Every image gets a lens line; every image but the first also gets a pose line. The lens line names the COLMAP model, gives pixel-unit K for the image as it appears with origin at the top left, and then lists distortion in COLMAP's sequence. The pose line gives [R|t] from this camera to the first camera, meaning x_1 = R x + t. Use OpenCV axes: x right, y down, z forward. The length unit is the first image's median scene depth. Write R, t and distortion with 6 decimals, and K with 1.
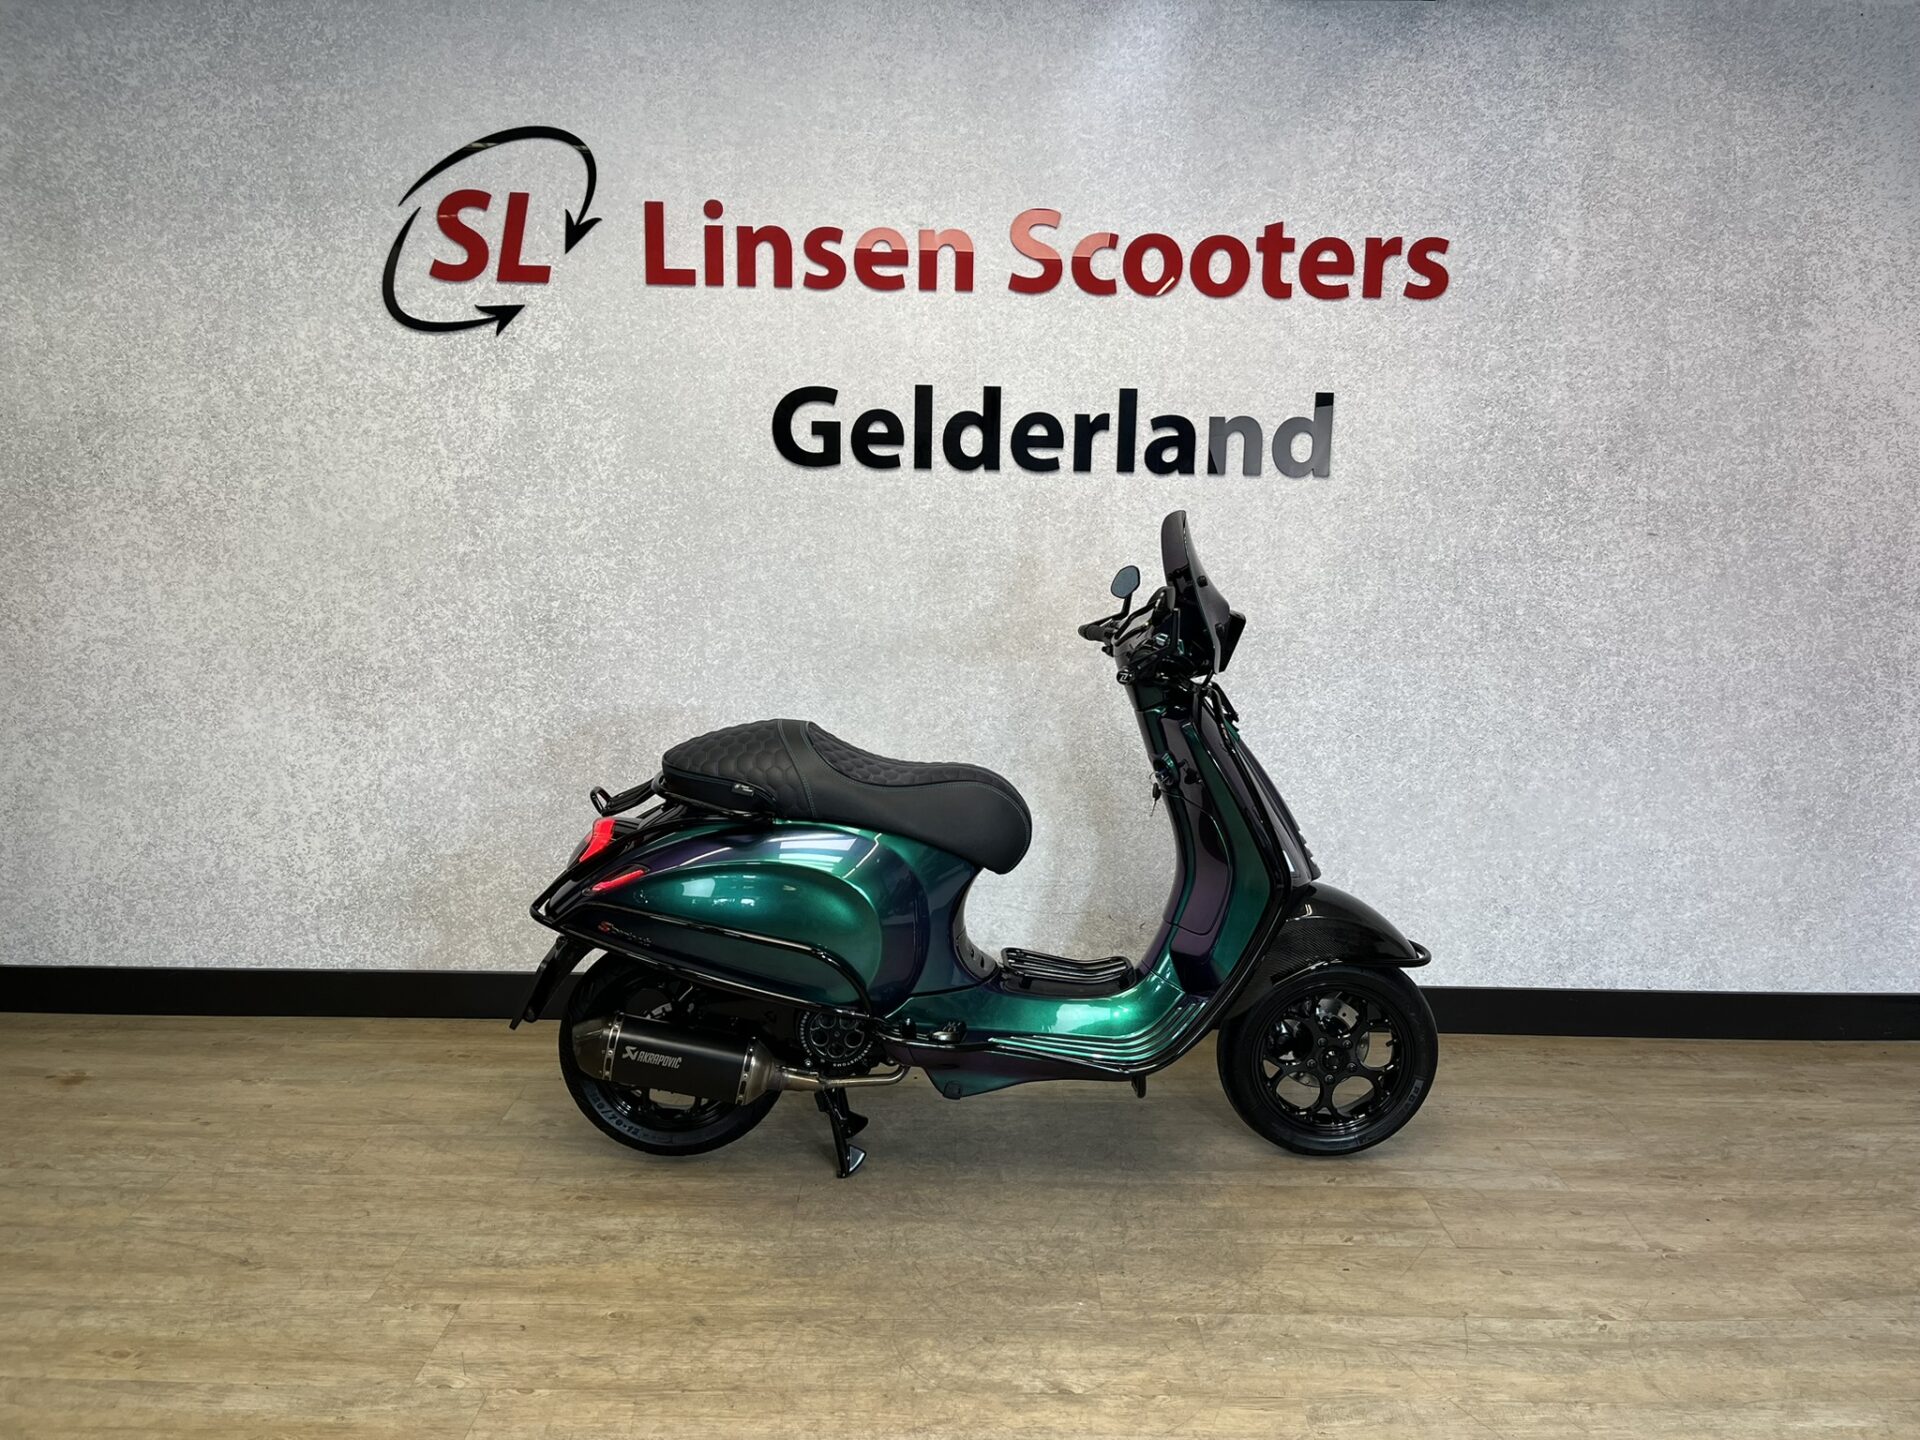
lens RADIAL K [[1460.4, 0, 963.5], [0, 1460.4, 727.7], [0, 0, 1]] dist [0.075046, -0.116789]
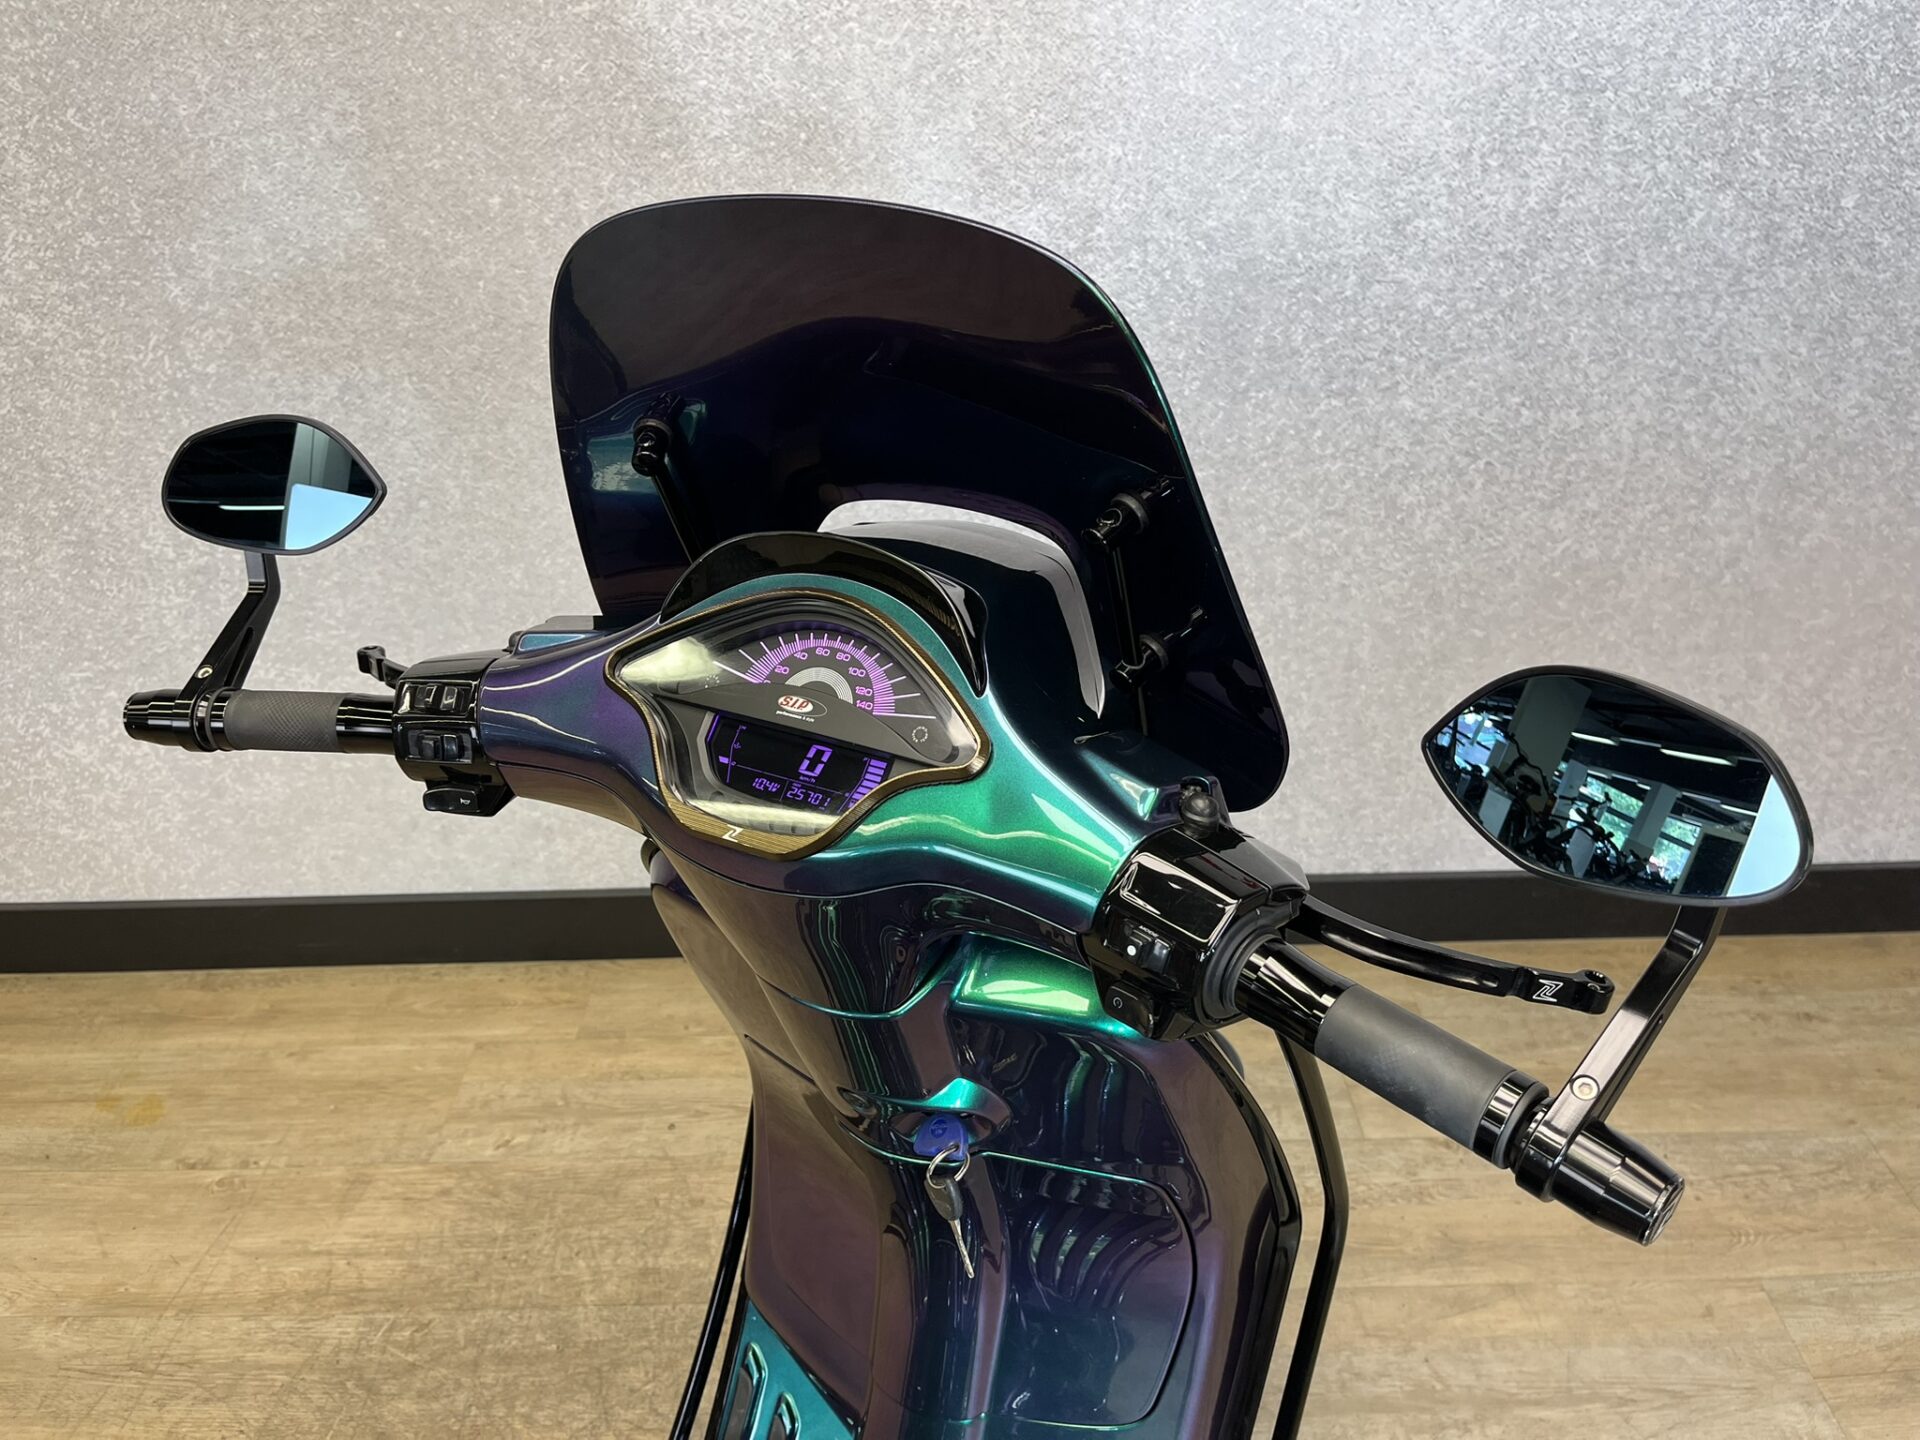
lens RADIAL K [[1460.4, 0, 968.1], [0, 1460.4, 713.5], [0, 0, 1]] dist [0.075046, -0.116789]
pose [[0.999289, -0.034913, -0.014212, 0.093013], [0.037684, 0.934555, 0.353818, -0.105834], [0.000929, -0.354102, 0.935206, 0.500815]]
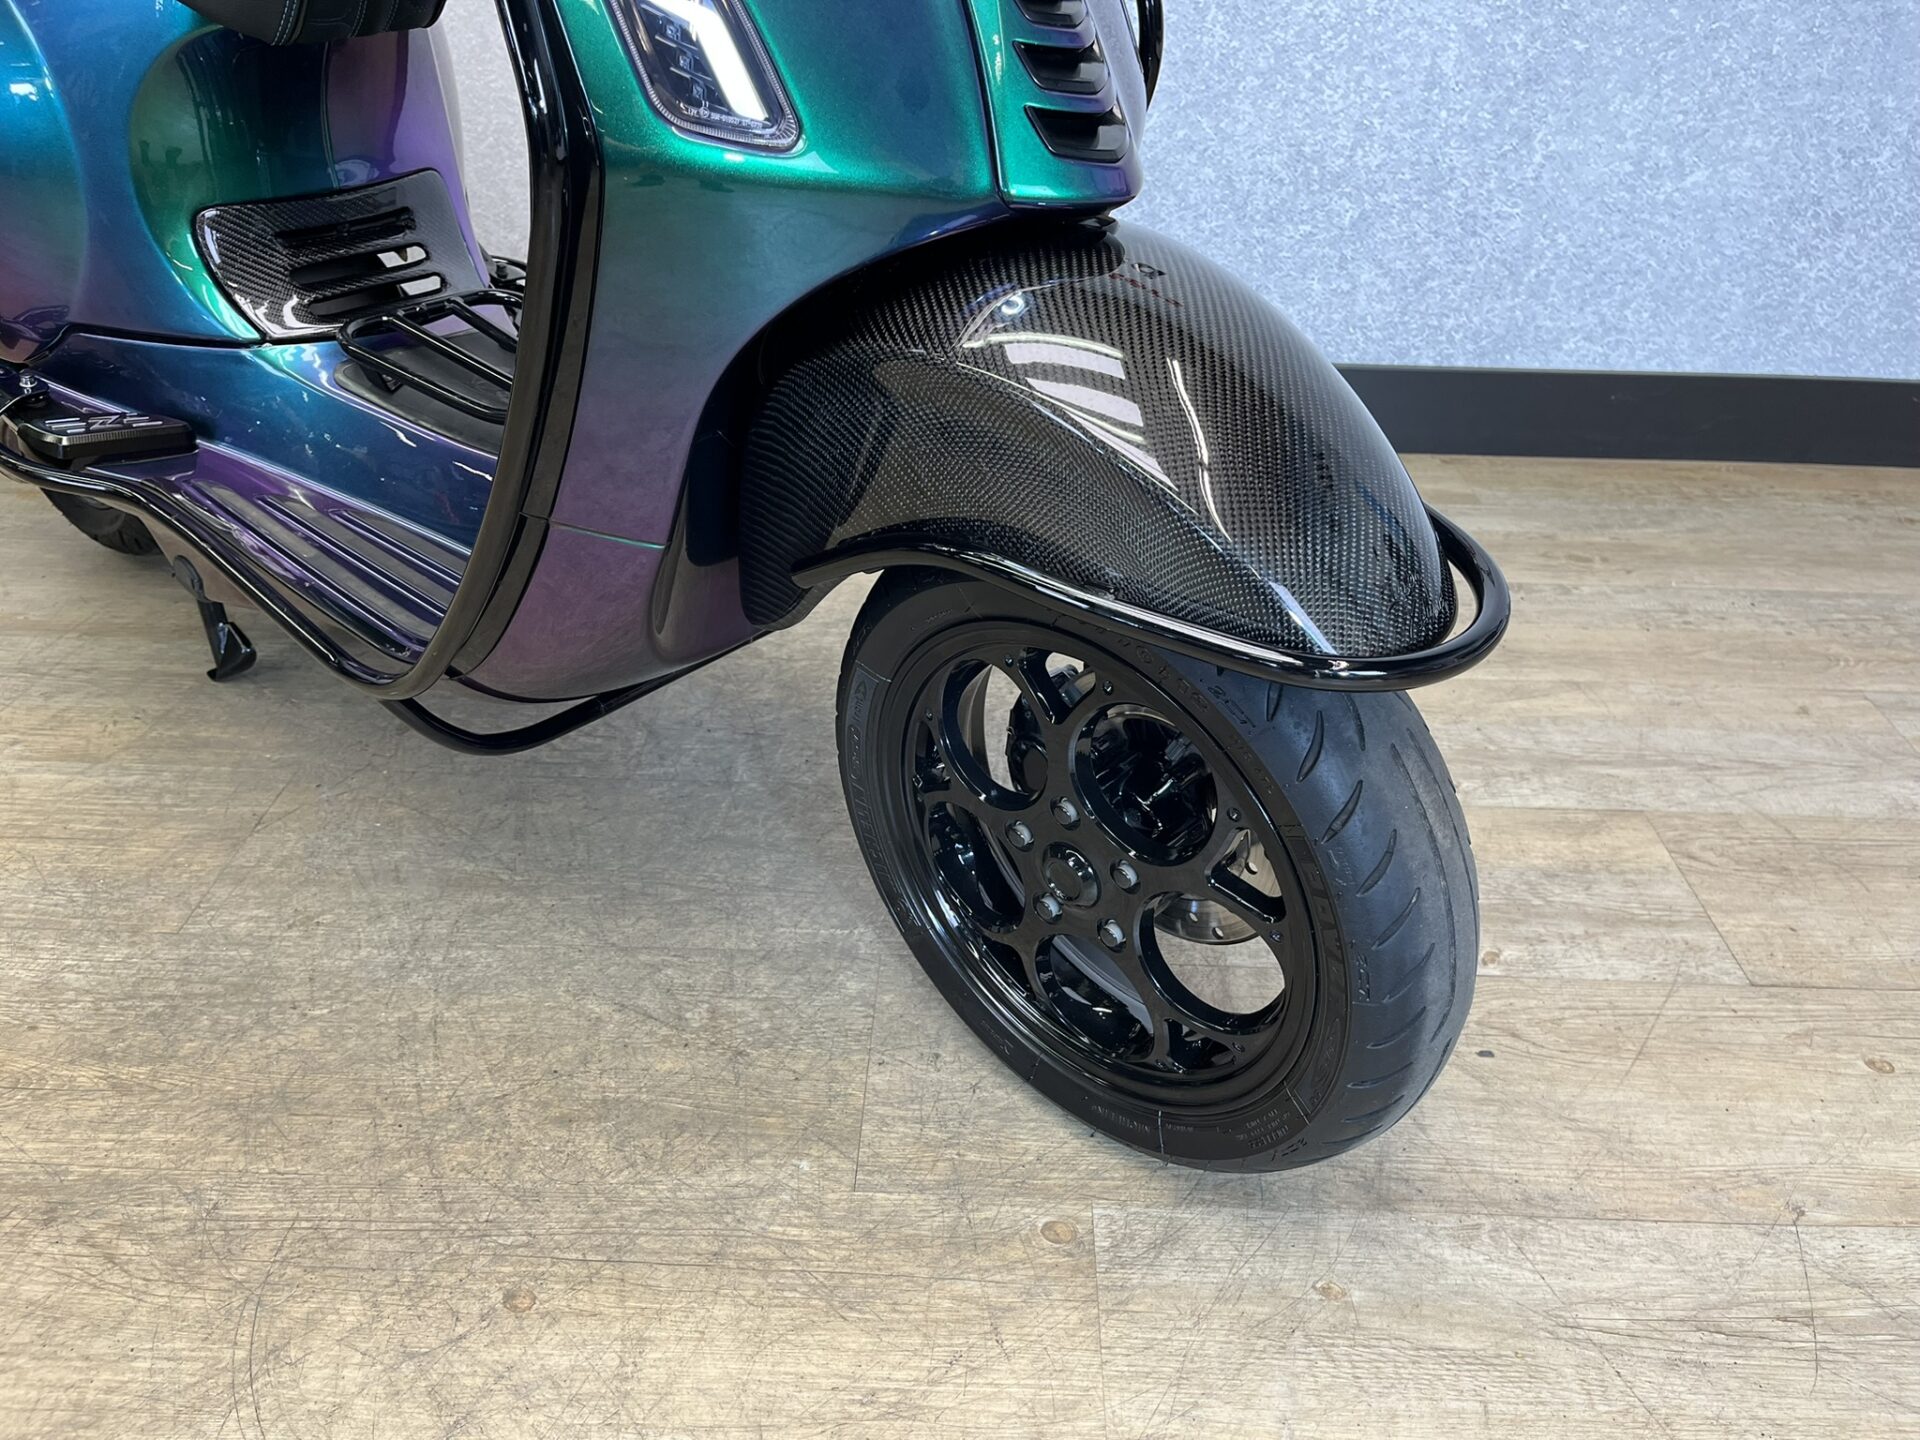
lens RADIAL K [[1460.4, 0, 962.1], [0, 1460.4, 715.8], [0, 0, 1]] dist [0.075046, -0.116789]
pose [[0.999430, 0.019918, -0.027244, 0.091070], [-0.007766, 0.921342, 0.388674, 0.090806], [0.032843, -0.388241, 0.920972, 0.483575]]
